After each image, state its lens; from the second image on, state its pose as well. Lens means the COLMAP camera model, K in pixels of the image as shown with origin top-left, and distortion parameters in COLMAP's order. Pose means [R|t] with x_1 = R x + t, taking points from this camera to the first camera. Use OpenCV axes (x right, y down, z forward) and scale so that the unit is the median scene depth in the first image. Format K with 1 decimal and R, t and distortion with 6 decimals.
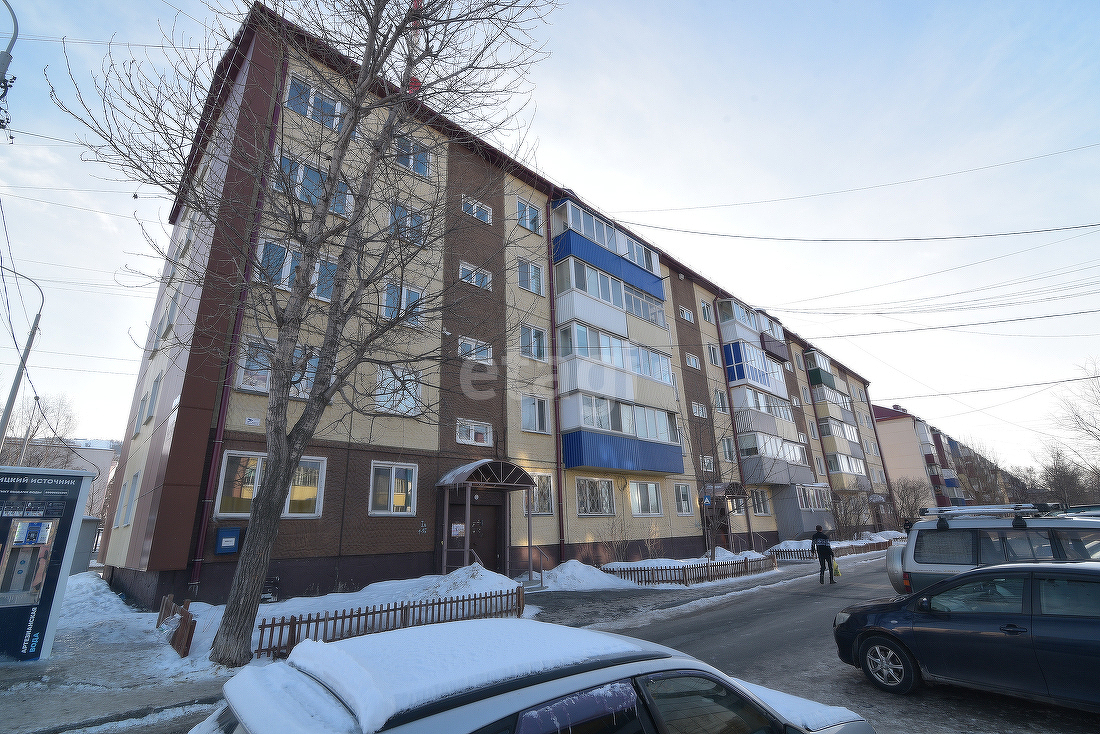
lens RADIAL K [[498.8, 0, 550.0], [0, 498.8, 367.0], [0, 0, 1]] dist [-0.032248, -0.000025]
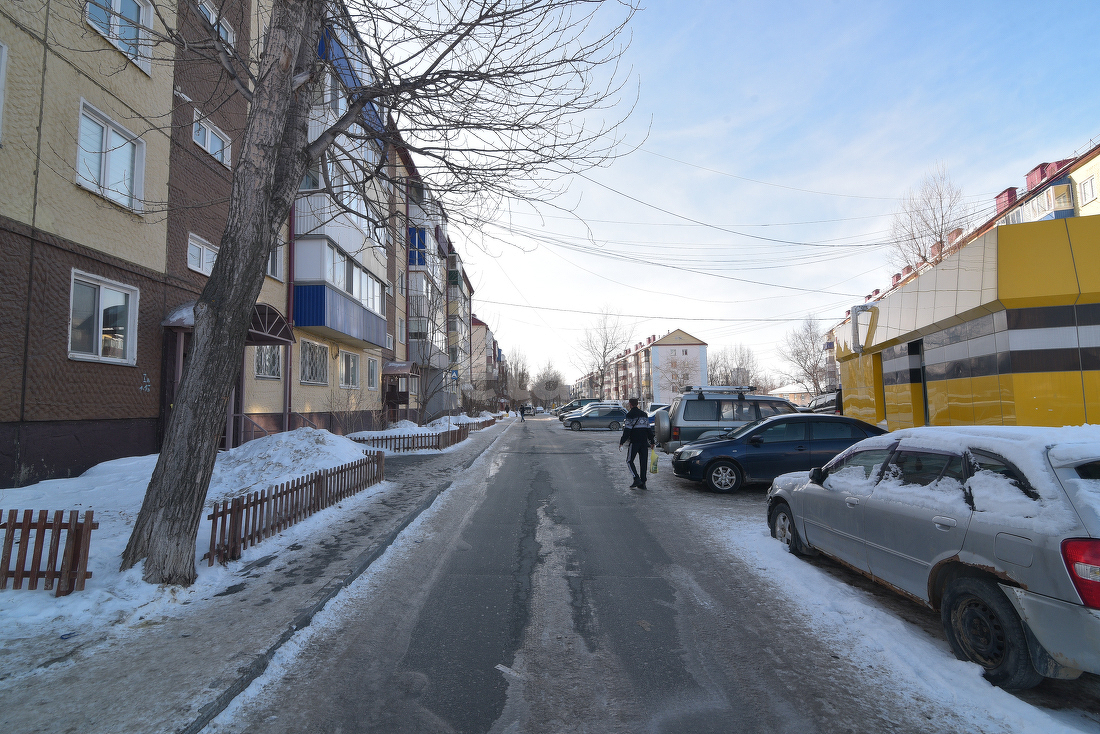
lens RADIAL K [[500.9, 0, 550.0], [0, 500.9, 367.0], [0, 0, 1]] dist [-0.019414, 0.000015]
pose [[0.667731, 0.078428, 0.740260, -0.351117], [-0.240664, 0.963775, 0.114976, 0.085850], [-0.704426, -0.254927, 0.662417, 0.163156]]
